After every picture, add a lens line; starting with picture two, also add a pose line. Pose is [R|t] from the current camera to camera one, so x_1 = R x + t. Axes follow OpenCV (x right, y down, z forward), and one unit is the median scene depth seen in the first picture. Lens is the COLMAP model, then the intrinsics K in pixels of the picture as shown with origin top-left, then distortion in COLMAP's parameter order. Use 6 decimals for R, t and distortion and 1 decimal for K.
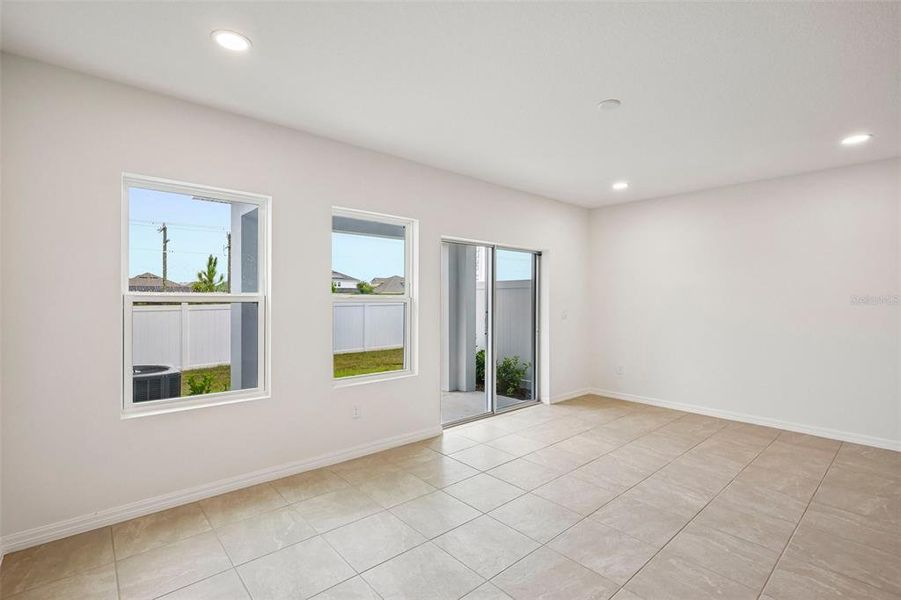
lens RADIAL K [[415.7, 0, 457.1], [0, 415.7, 306.3], [0, 0, 1]] dist [0.000161, -0.001181]
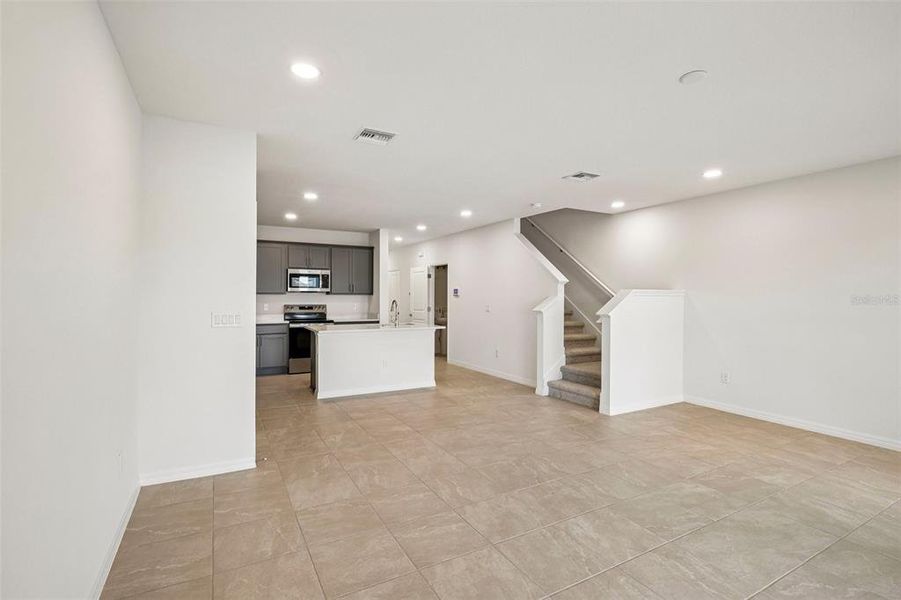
lens RADIAL K [[415.7, 0, 443.6], [0, 415.7, 299.2], [0, 0, 1]] dist [0.000161, -0.001181]
pose [[-0.970242, -0.009777, 0.241941, 0.523858], [-0.004252, 0.999718, 0.023351, -0.030961], [-0.242101, 0.021627, -0.970010, 1.565337]]
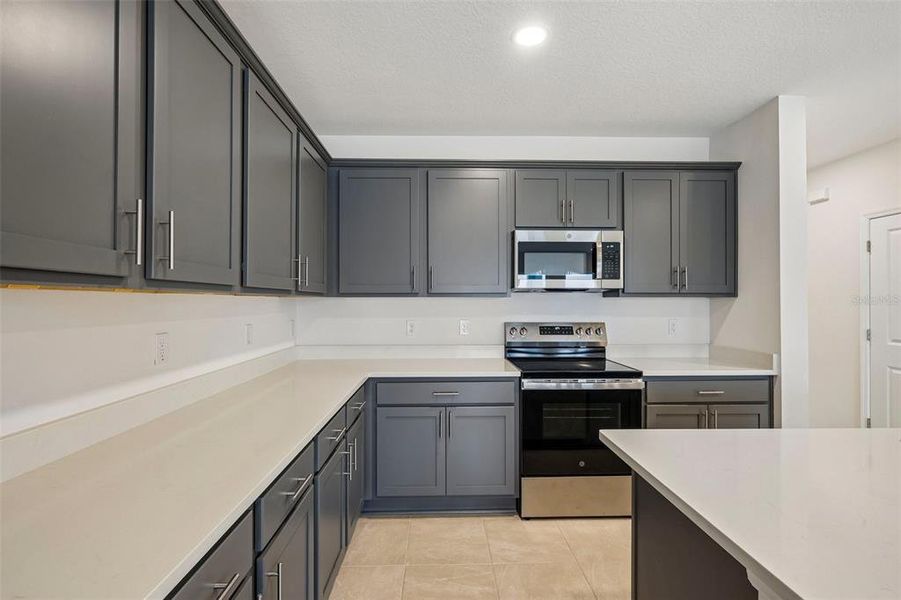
lens RADIAL K [[415.7, 0, 450.2], [0, 415.7, 295.2], [0, 0, 1]] dist [0.000161, -0.001181]
pose [[-0.757130, 0.003549, 0.653254, 1.347521], [0.006436, 0.999977, 0.002026, -0.008716], [-0.653232, 0.005738, -0.757136, 0.434024]]
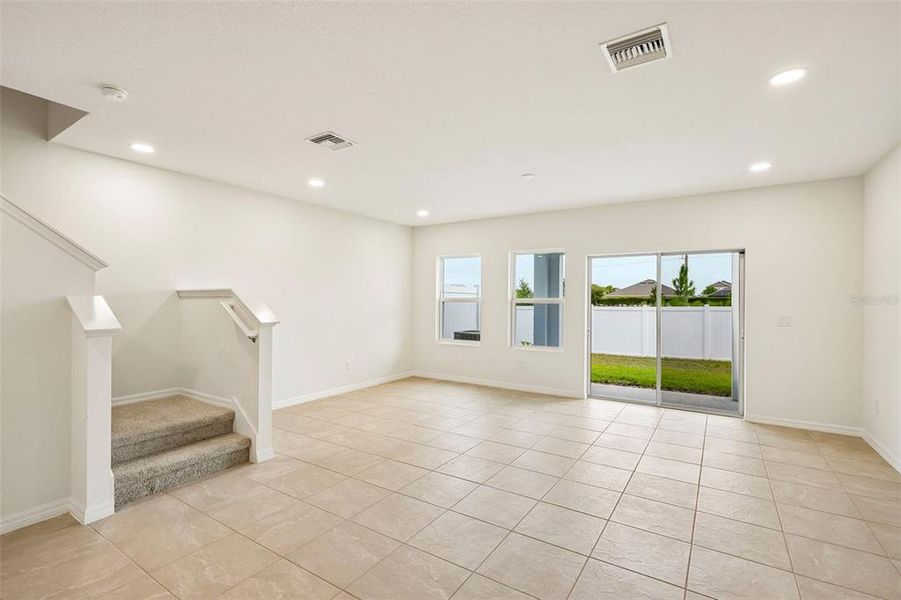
lens RADIAL K [[415.7, 0, 451.9], [0, 415.7, 298.8], [0, 0, 1]] dist [0.000161, -0.001181]
pose [[0.248742, -0.006367, -0.968549, 1.441052], [-0.018047, 0.999774, -0.011207, -0.004596], [0.968402, 0.020267, 0.248571, 0.251931]]
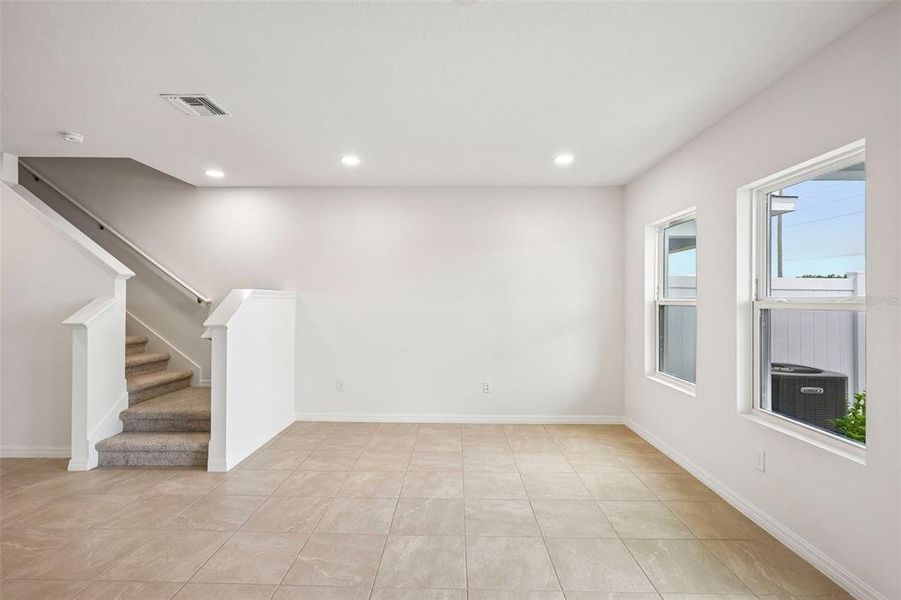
lens RADIAL K [[415.7, 0, 449.8], [0, 415.7, 299.5], [0, 0, 1]] dist [0.000161, -0.001181]
pose [[-0.688045, -0.011900, -0.725570, 0.664162], [-0.019098, 0.999816, 0.001712, -0.018830], [0.725416, 0.015035, -0.688146, 1.113061]]
